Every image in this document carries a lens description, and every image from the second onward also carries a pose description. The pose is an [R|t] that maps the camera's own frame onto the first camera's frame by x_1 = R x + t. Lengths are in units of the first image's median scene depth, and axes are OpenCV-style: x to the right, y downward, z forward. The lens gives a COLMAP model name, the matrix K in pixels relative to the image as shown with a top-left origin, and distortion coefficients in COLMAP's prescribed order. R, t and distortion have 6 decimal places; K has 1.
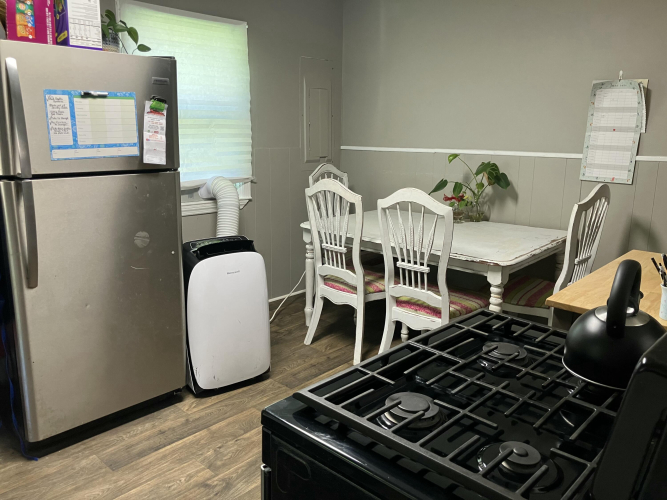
lens RADIAL K [[554.4, 0, 333.0], [0, 554.4, 249.7], [0, 0, 1]] dist [-0.000712, -0.025705]
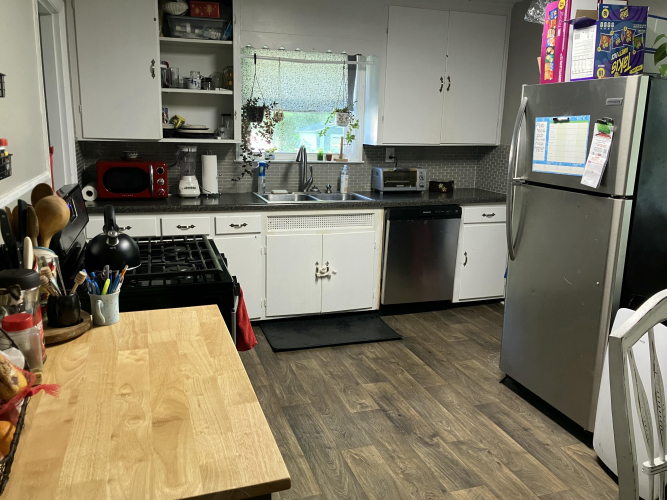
lens RADIAL K [[554.4, 0, 333.5], [0, 554.4, 249.5], [0, 0, 1]] dist [-0.000712, -0.025705]
pose [[-0.492432, 0.163048, -0.854942, 0.821227], [-0.217803, 0.927956, 0.302423, -0.265355], [0.842658, 0.335132, -0.421443, 1.137505]]
